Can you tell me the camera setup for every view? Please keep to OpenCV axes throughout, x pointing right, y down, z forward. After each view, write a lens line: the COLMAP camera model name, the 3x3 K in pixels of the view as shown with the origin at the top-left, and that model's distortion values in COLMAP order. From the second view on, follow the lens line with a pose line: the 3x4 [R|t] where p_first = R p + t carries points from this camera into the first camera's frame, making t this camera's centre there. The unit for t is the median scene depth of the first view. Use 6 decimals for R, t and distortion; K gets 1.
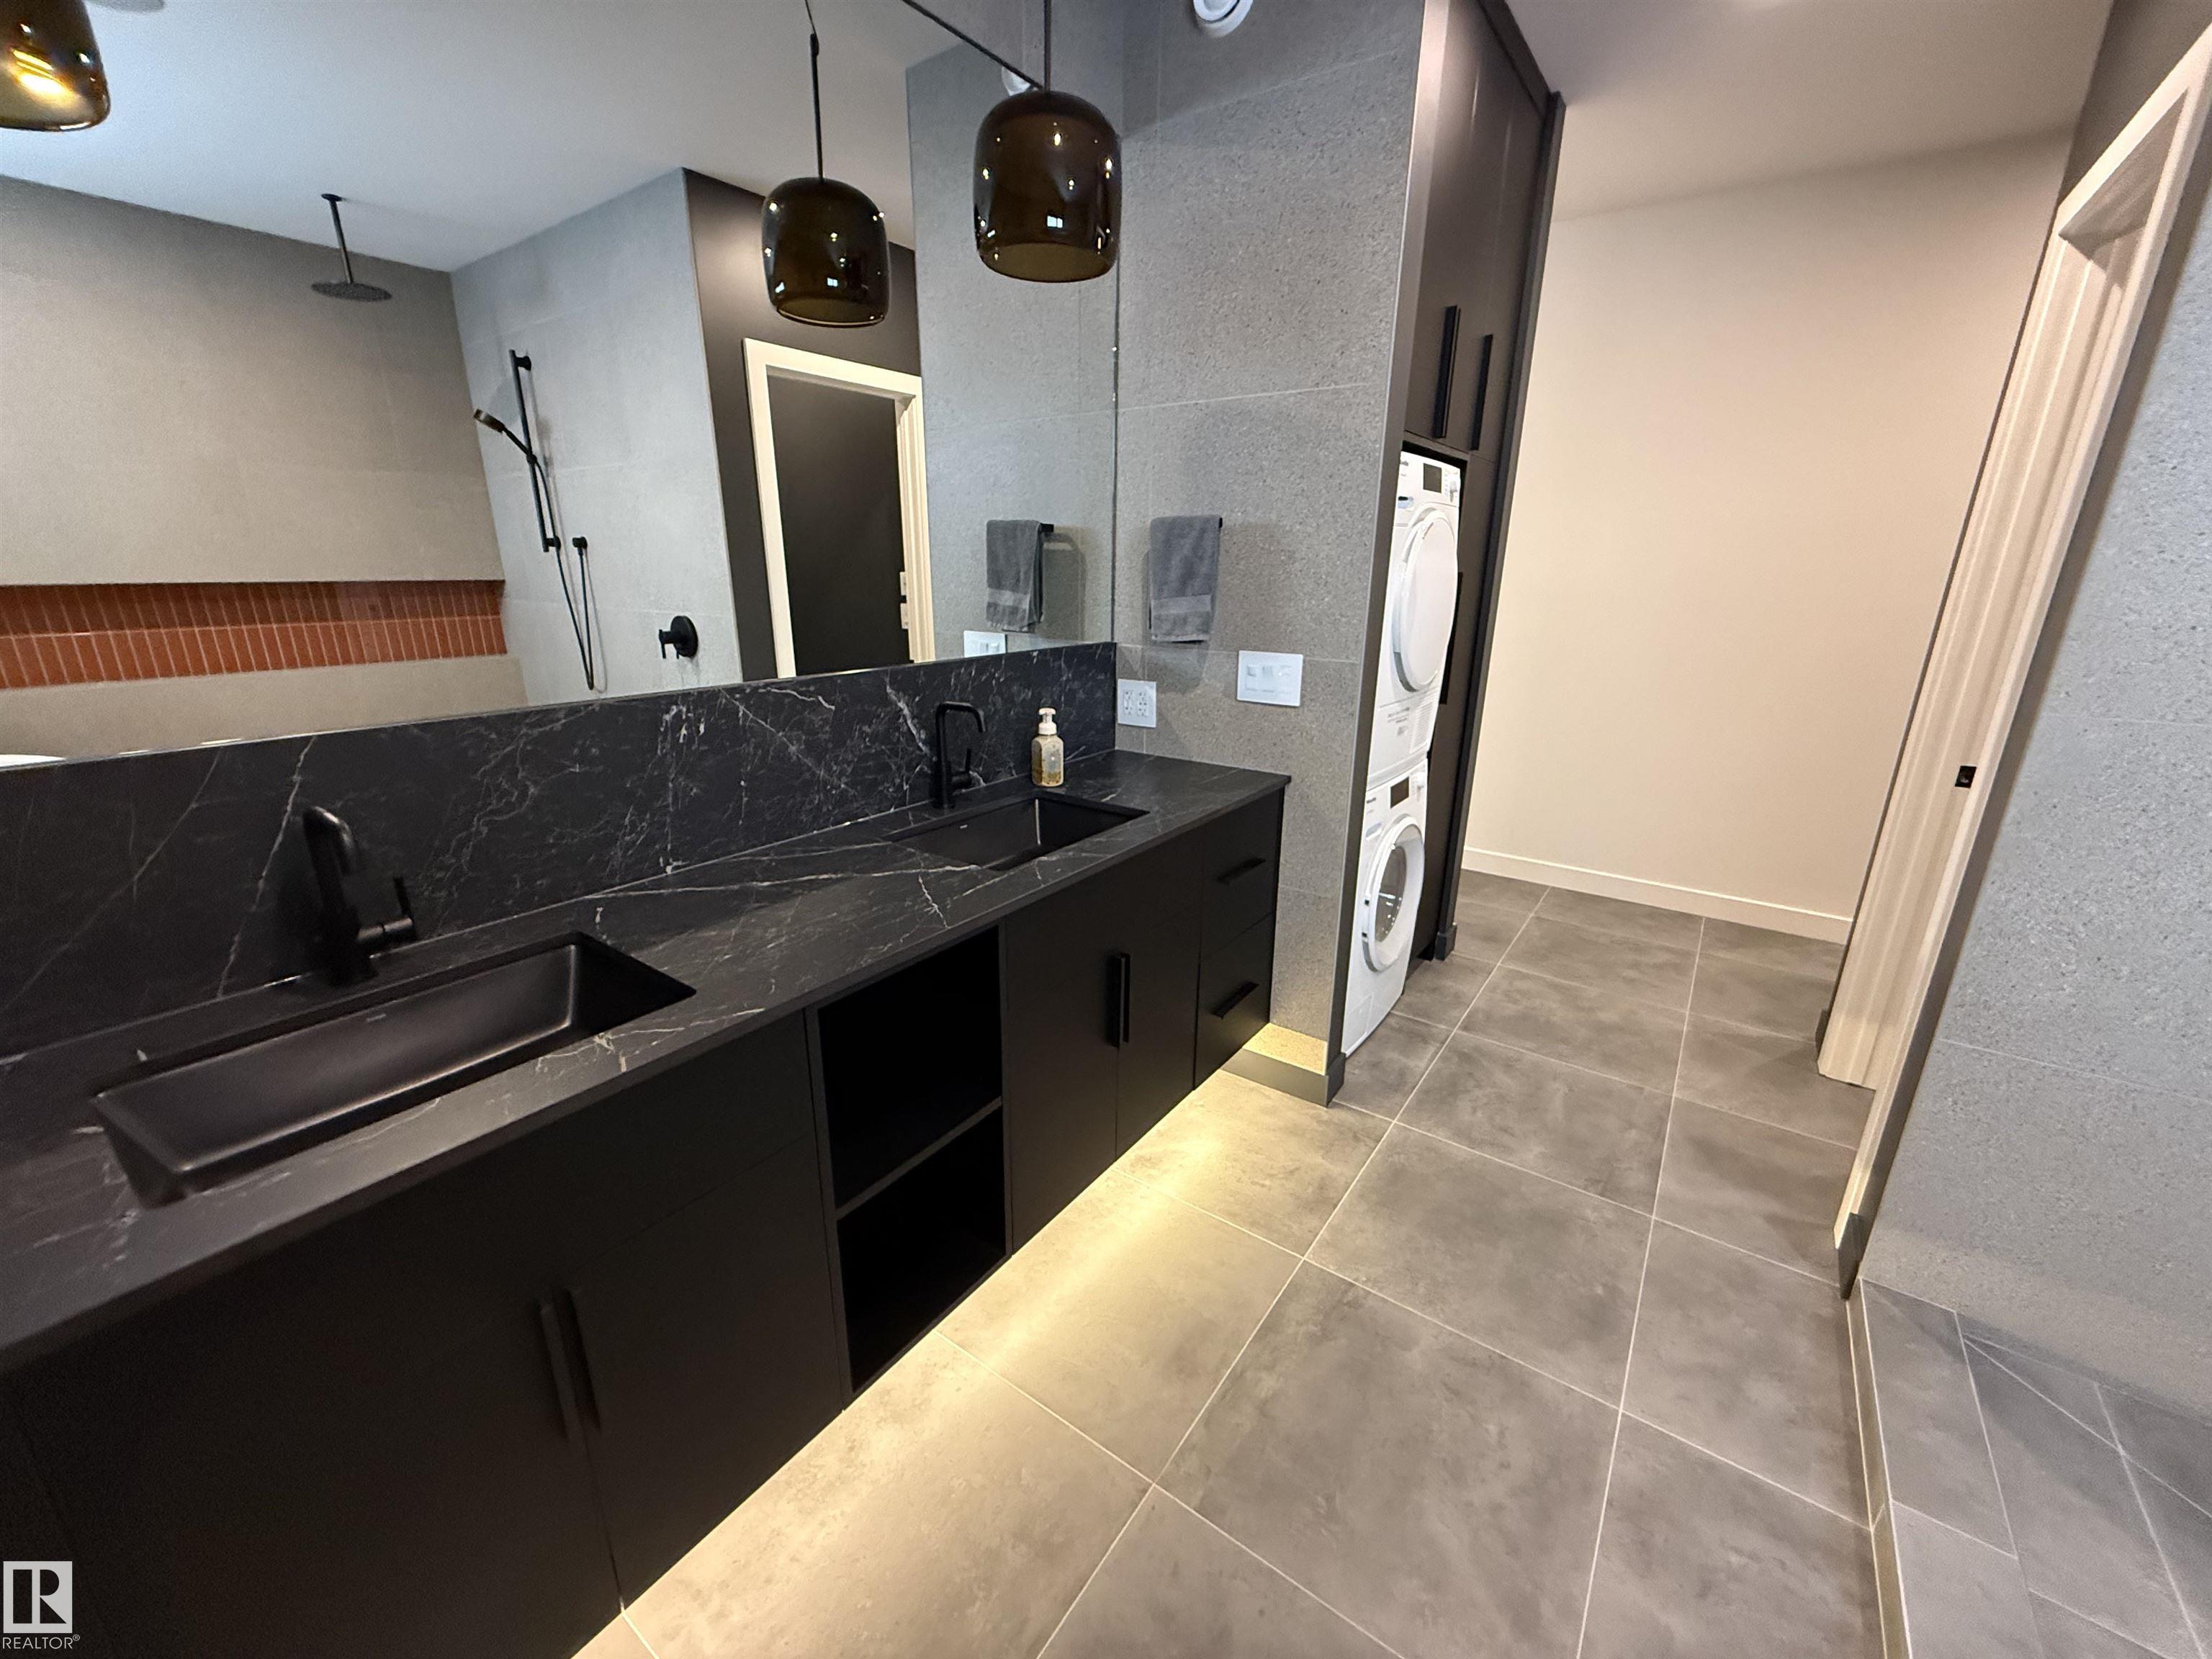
lens RADIAL K [[883.3, 0, 1106.0], [0, 883.3, 829.5], [0, 0, 1]] dist [0.000430, -0.000415]
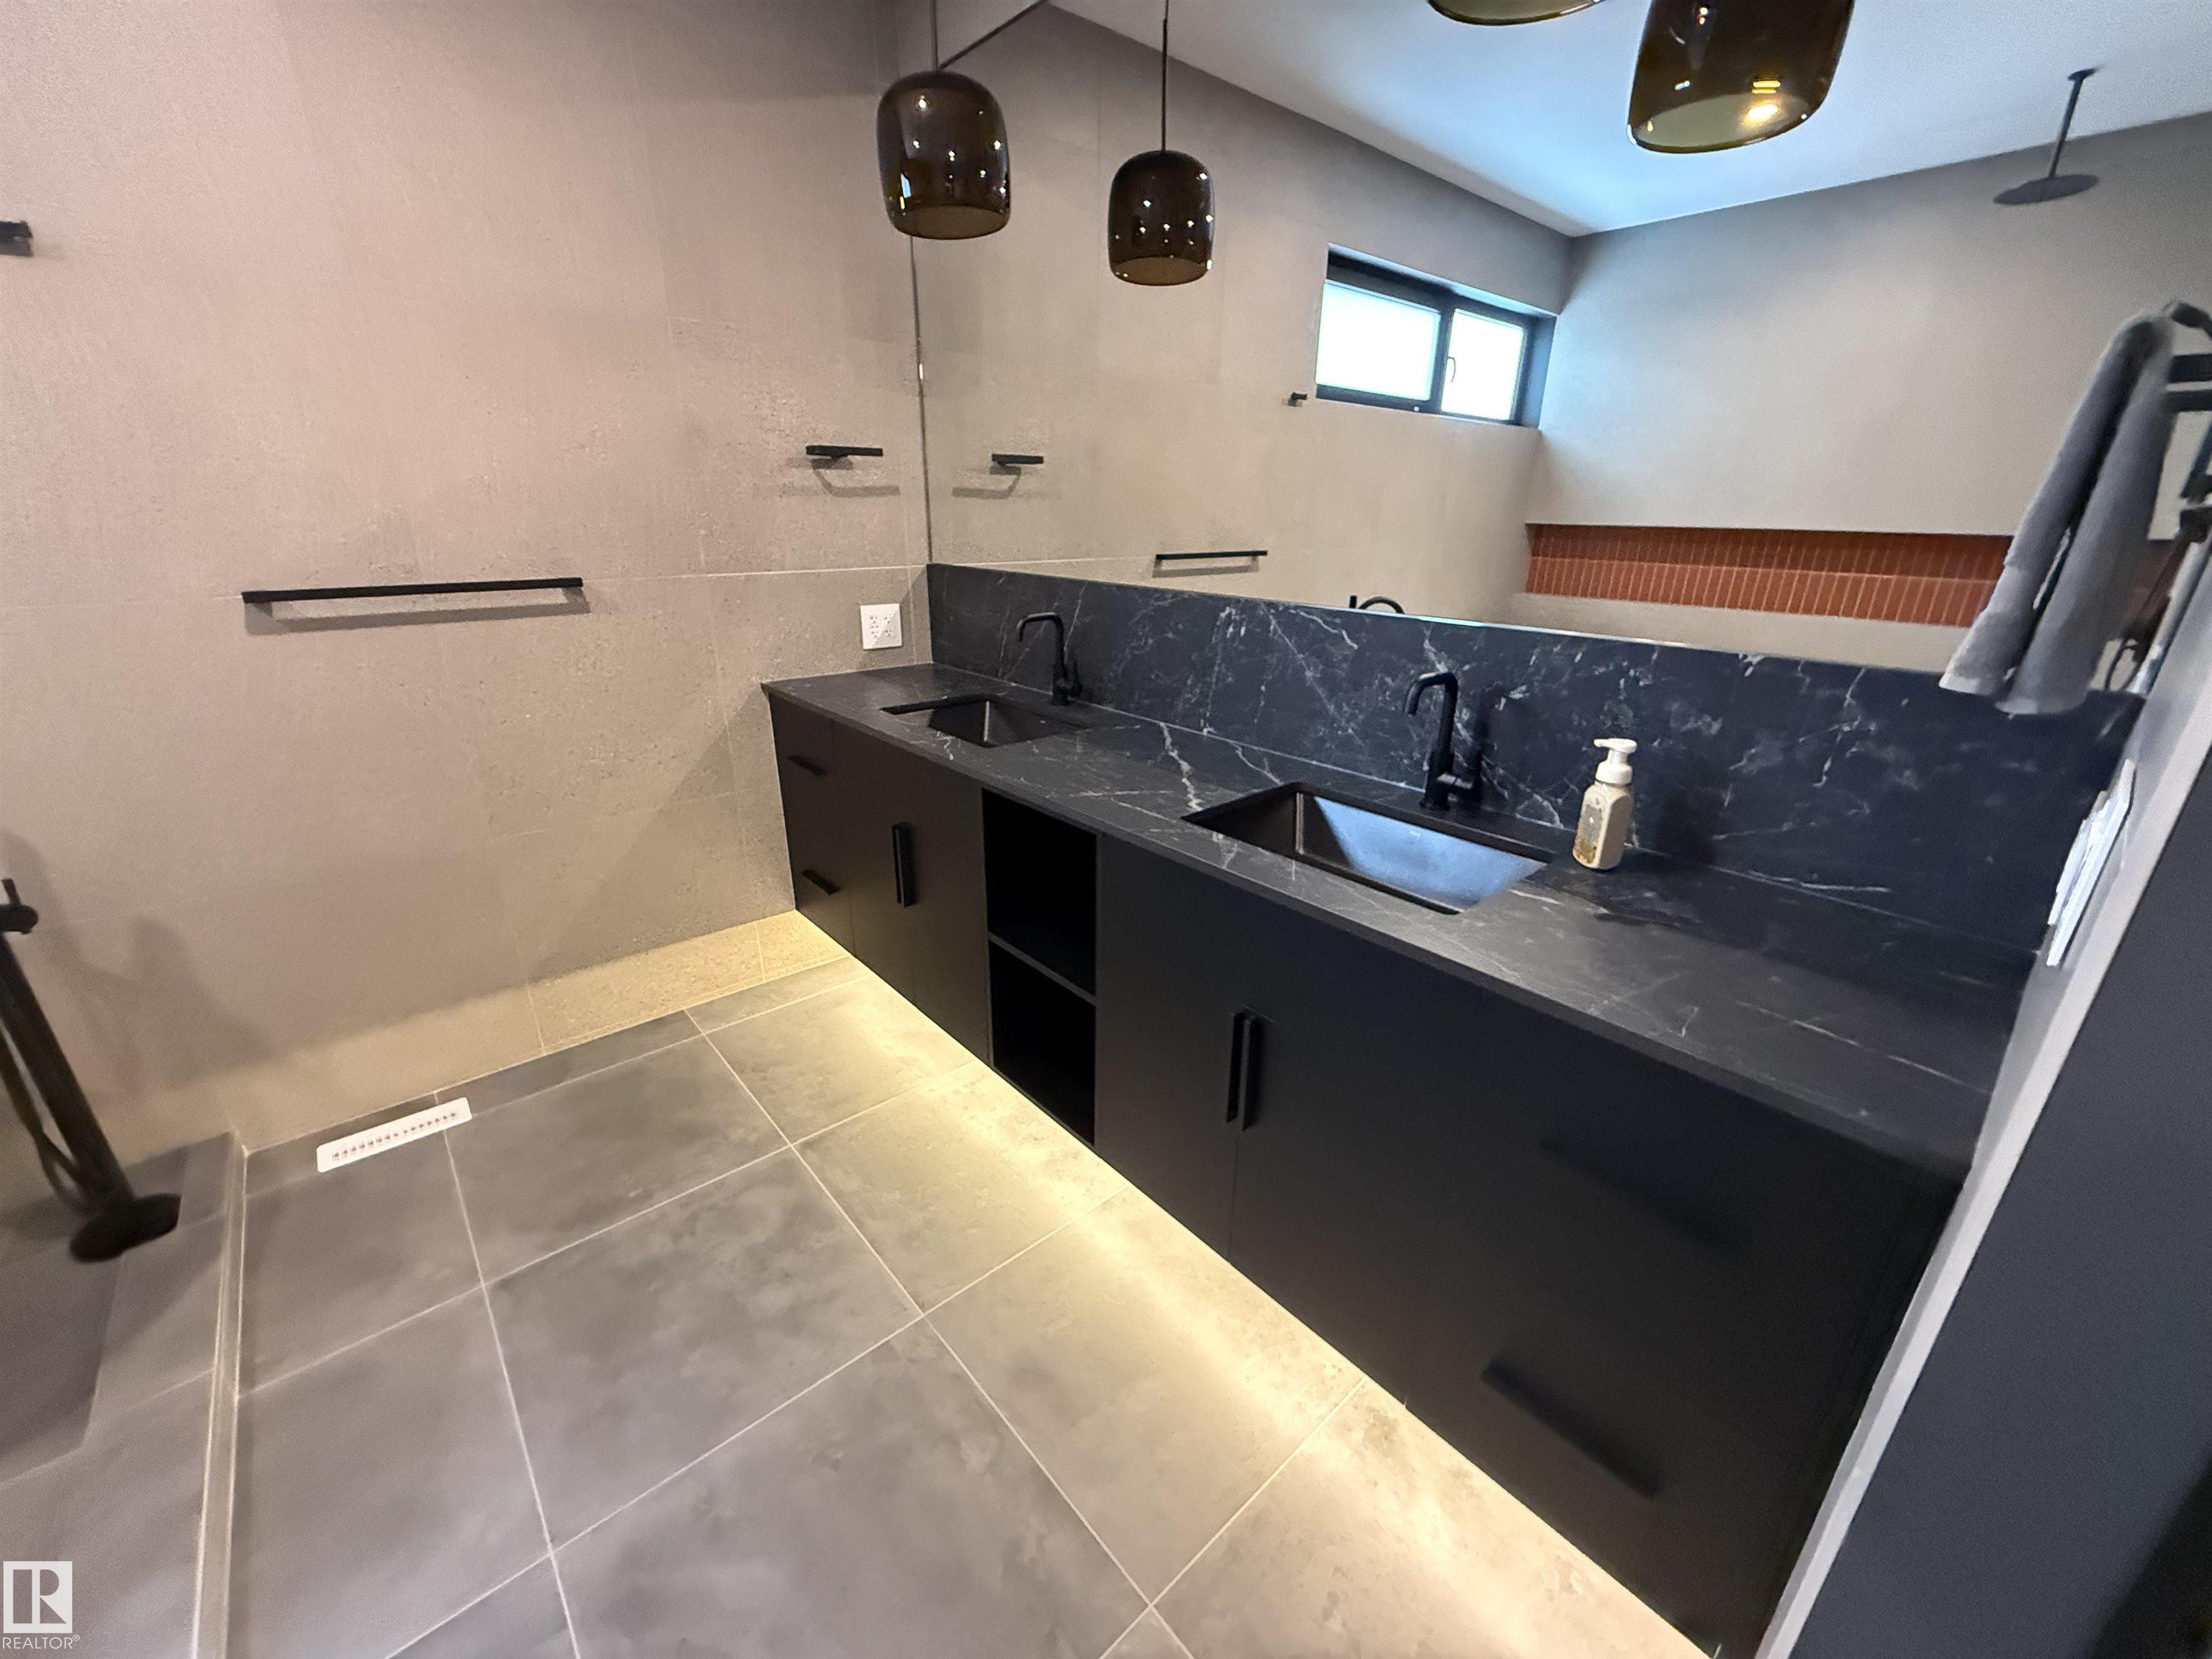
lens RADIAL K [[883.3, 0, 1106.0], [0, 883.3, 829.5], [0, 0, 1]] dist [0.000430, -0.000415]
pose [[-0.232236, 0.328221, -0.915608, 0.730656], [-0.294050, 0.873605, 0.387748, -0.271025], [0.927147, 0.359283, -0.106369, 0.979492]]
